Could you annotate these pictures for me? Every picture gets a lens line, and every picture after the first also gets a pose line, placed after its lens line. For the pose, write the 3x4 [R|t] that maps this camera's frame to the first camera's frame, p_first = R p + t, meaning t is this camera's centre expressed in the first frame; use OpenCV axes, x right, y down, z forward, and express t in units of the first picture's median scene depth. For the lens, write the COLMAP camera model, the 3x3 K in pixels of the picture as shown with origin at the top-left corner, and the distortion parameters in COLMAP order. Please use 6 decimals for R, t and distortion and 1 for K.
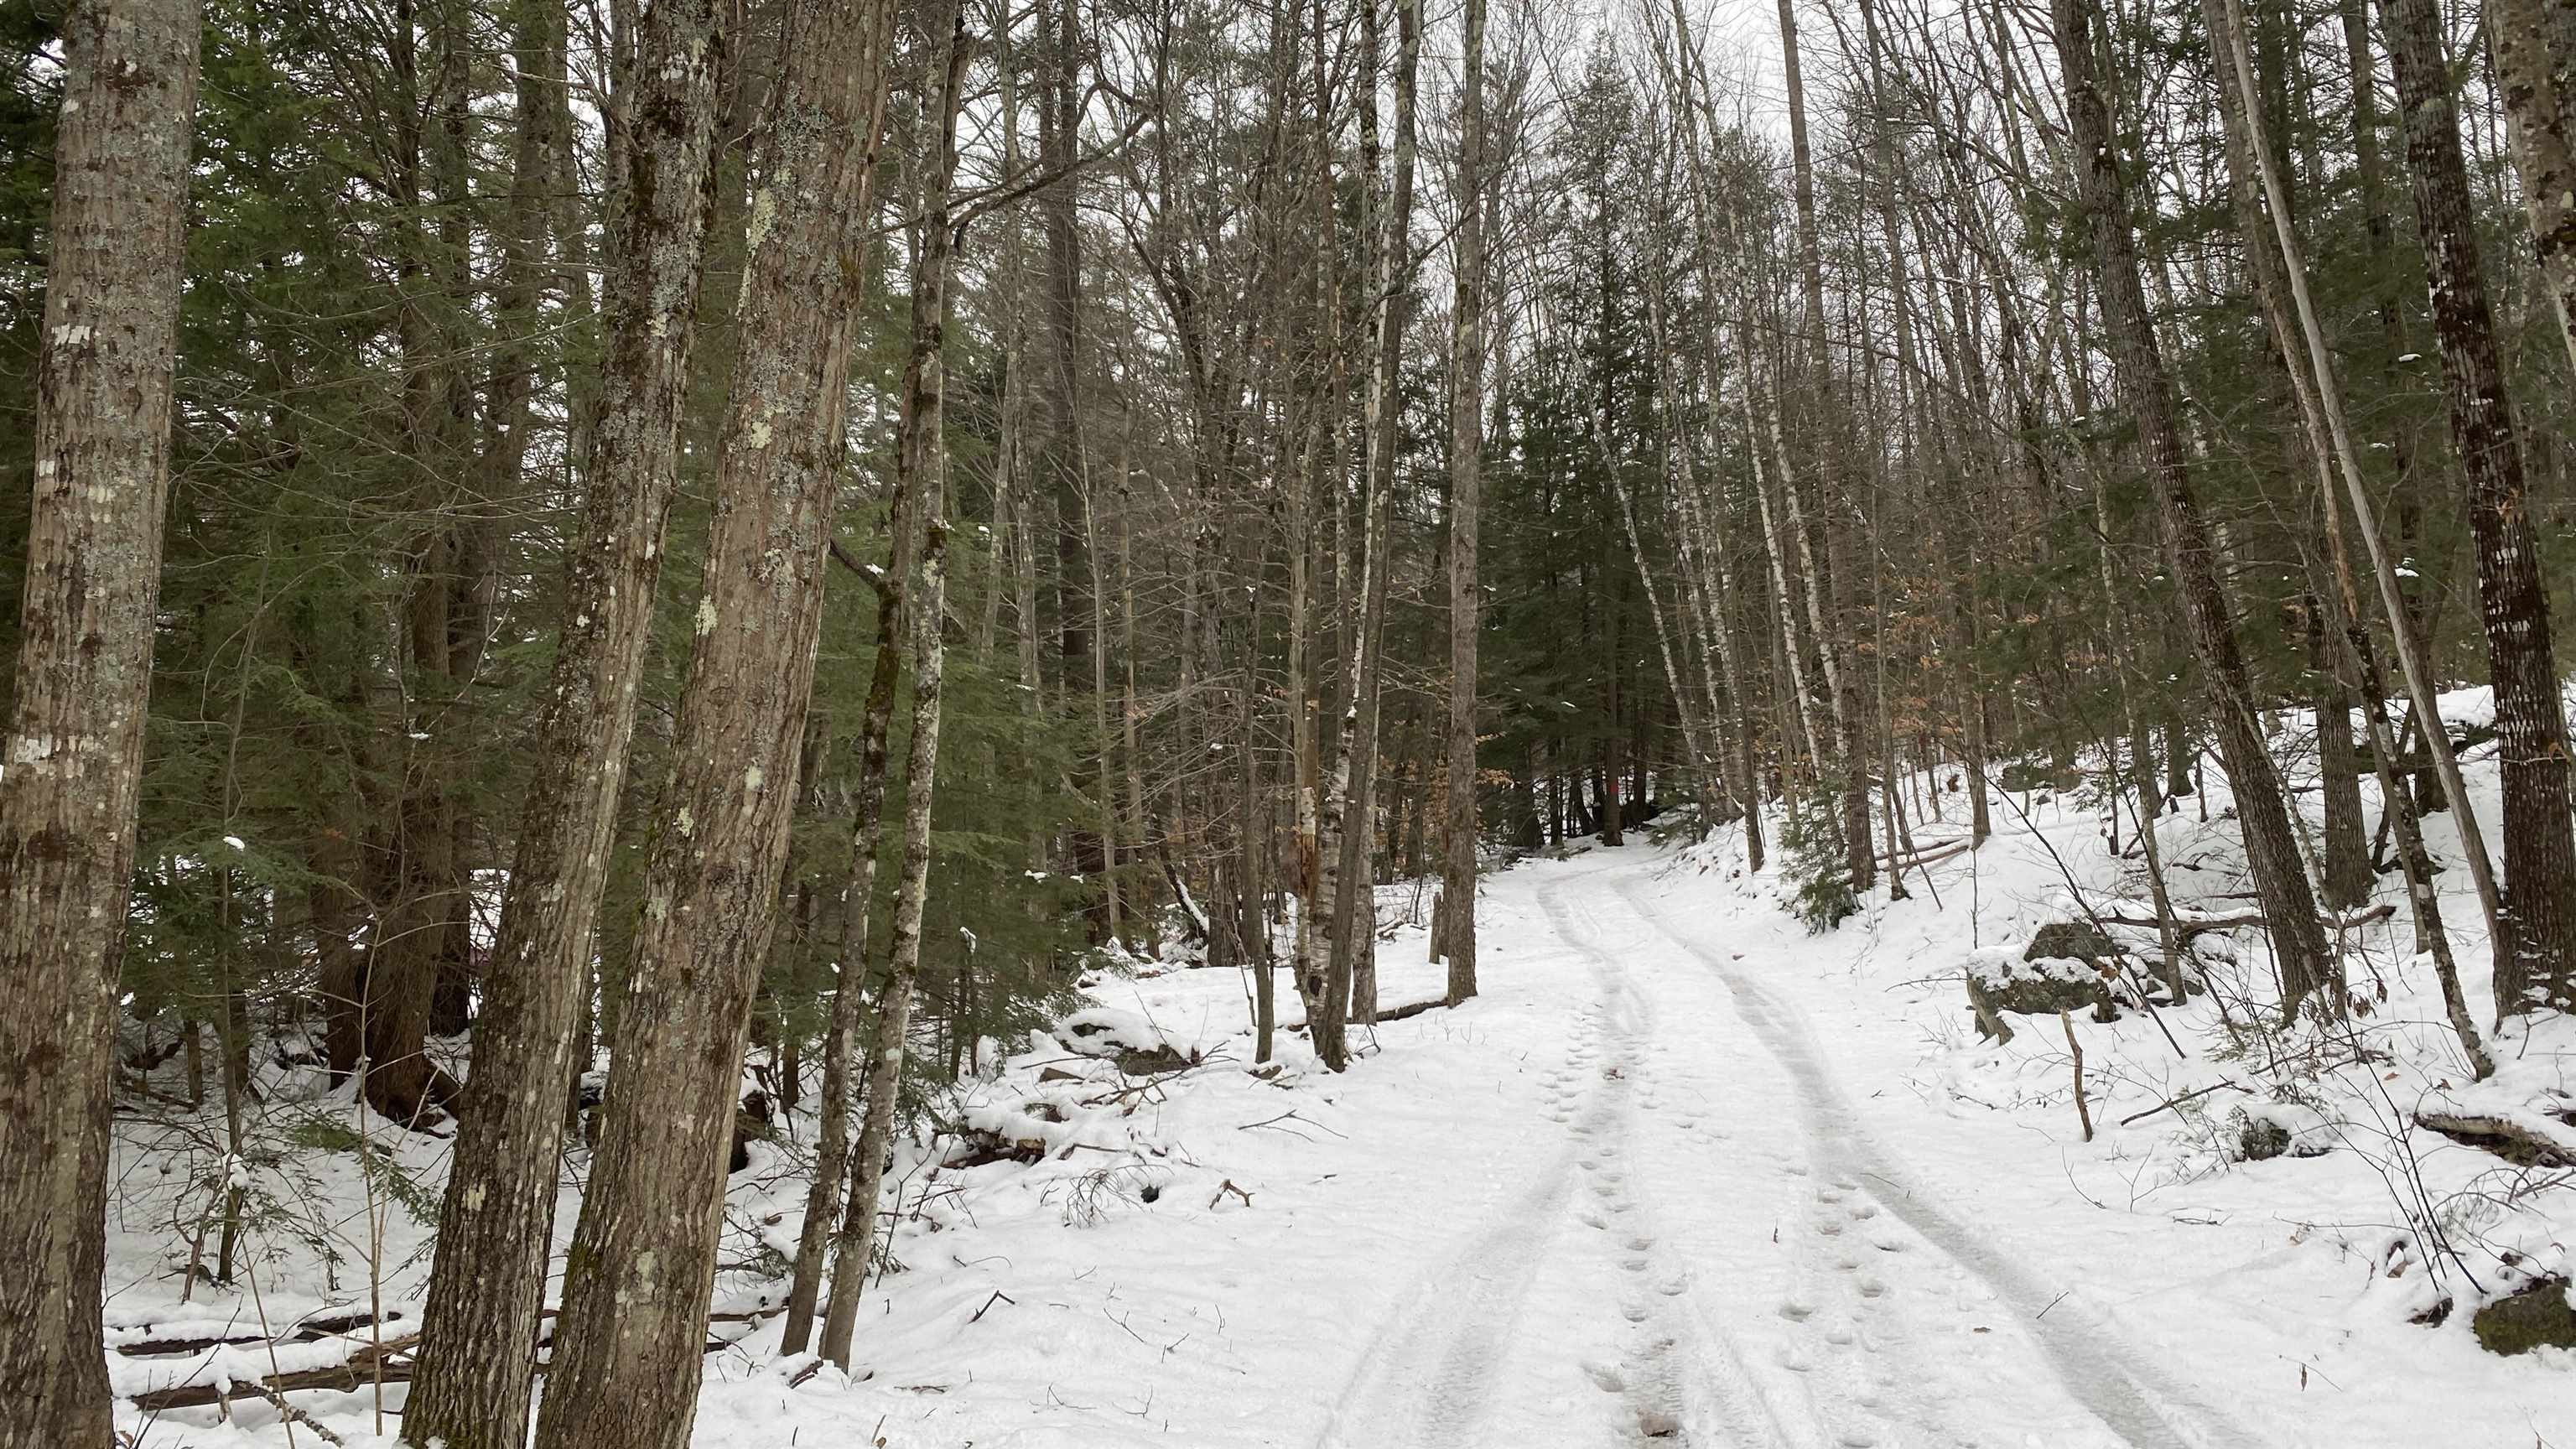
lens RADIAL K [[1854.0, 0, 1285.0], [0, 1854.0, 717.4], [0, 0, 1]] dist [0.007564, 0.000097]
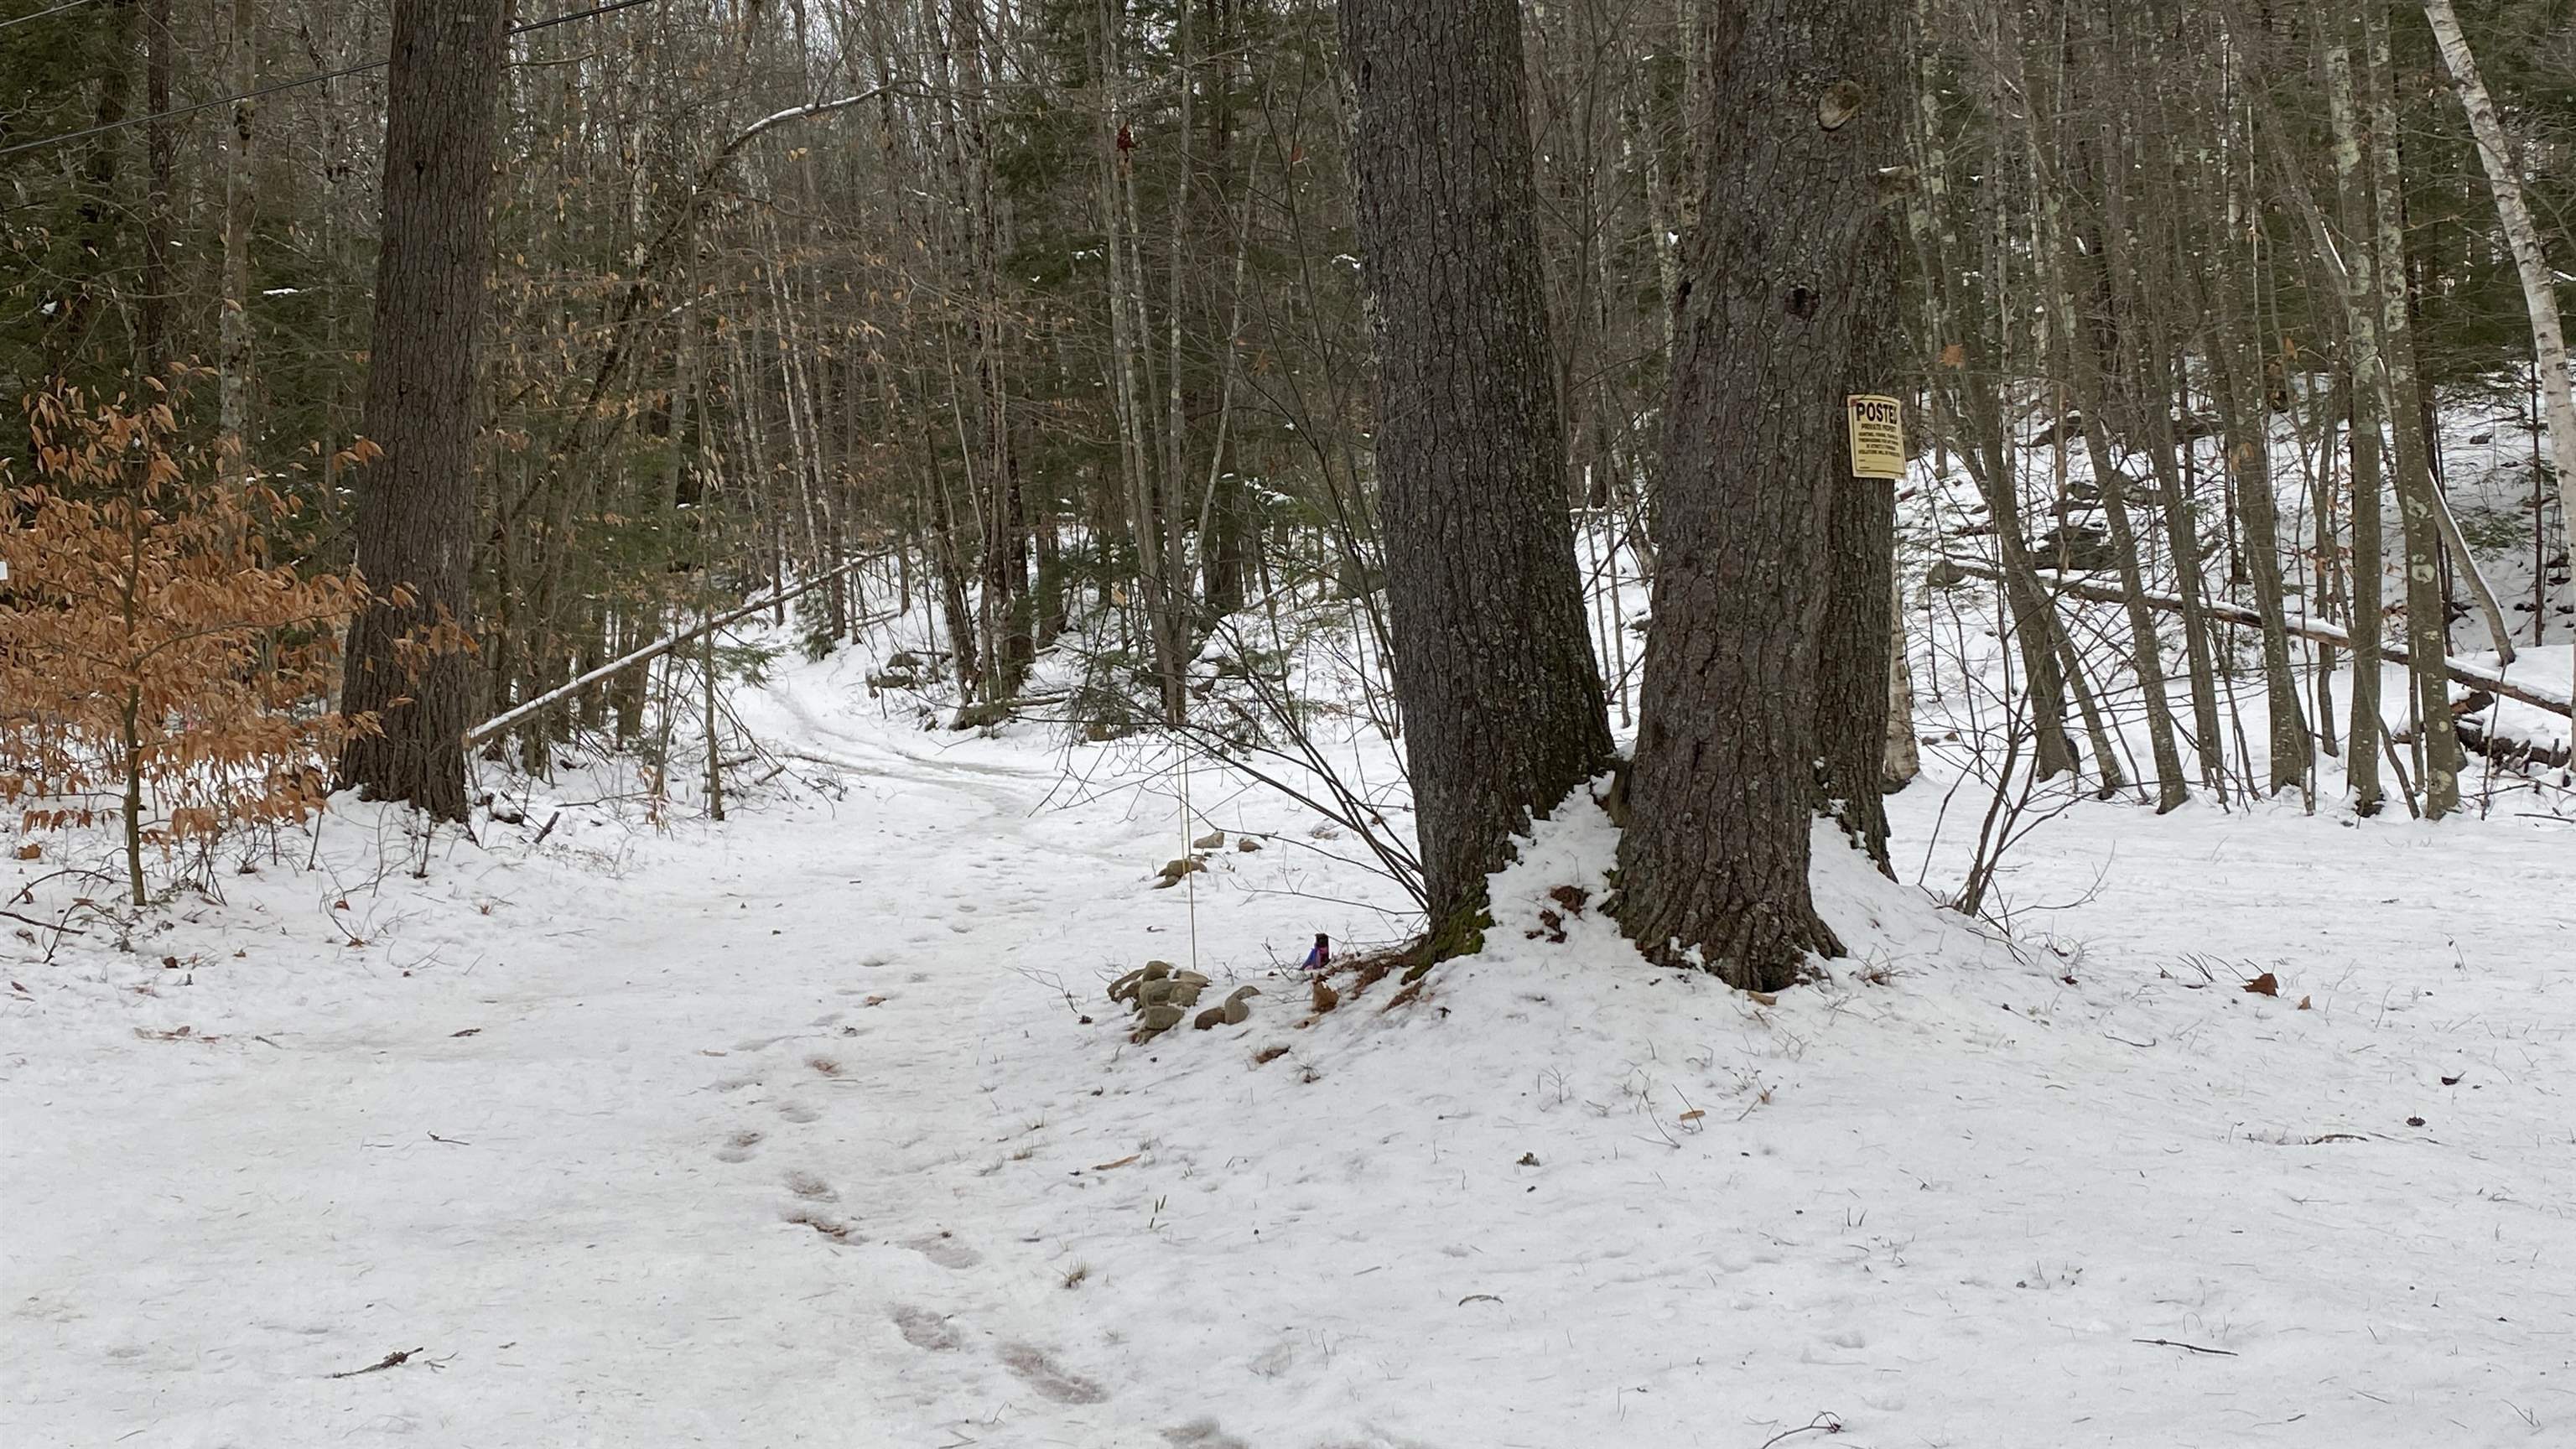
lens RADIAL K [[2499.1, 0, 1284.9], [0, 2499.1, 720.7], [0, 0, 1]] dist [-0.014607, 0.000000]
pose [[0.899826, -0.011474, 0.436099, -0.335139], [-0.044356, 0.992067, 0.117623, -0.124400], [-0.433989, -0.125184, 0.892178, -1.277902]]
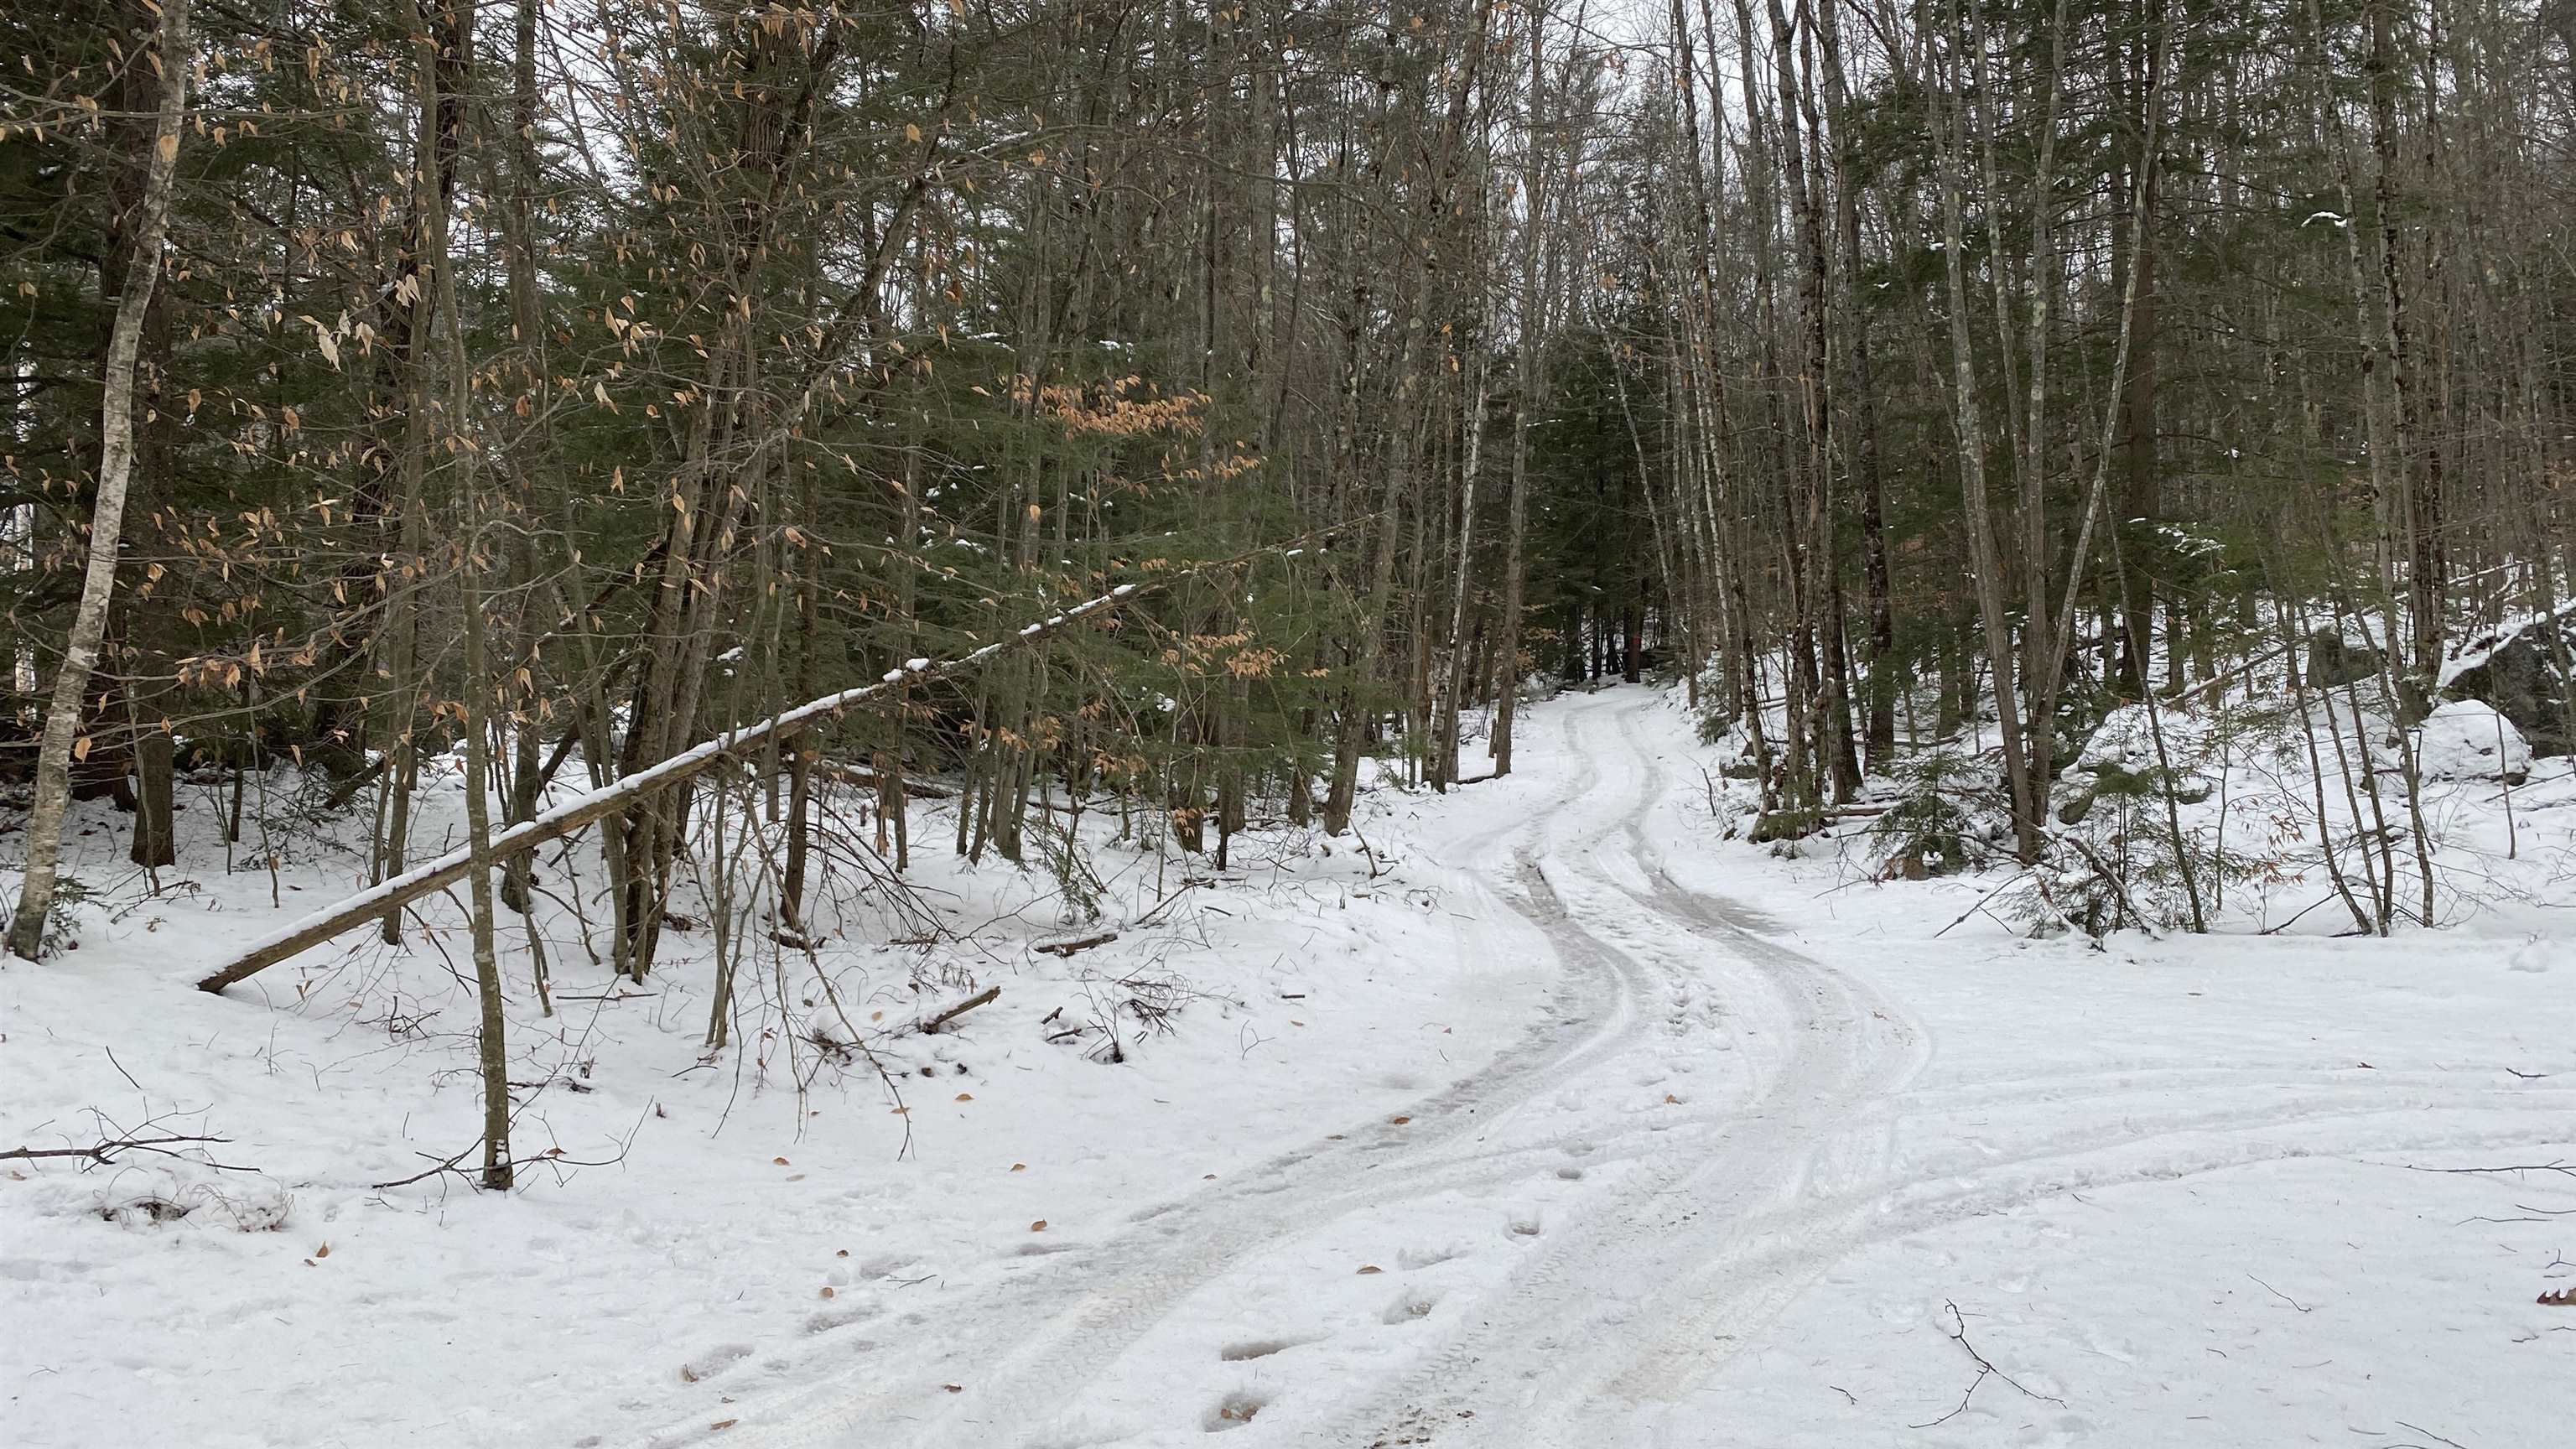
lens RADIAL K [[1854.0, 0, 1280.4], [0, 1854.0, 714.2], [0, 0, 1]] dist [0.007564, 0.000097]
pose [[0.998707, 0.022853, -0.045413, -0.039824], [-0.018183, 0.994749, 0.100712, -0.080573], [0.047476, -0.099756, 0.993879, -0.736075]]
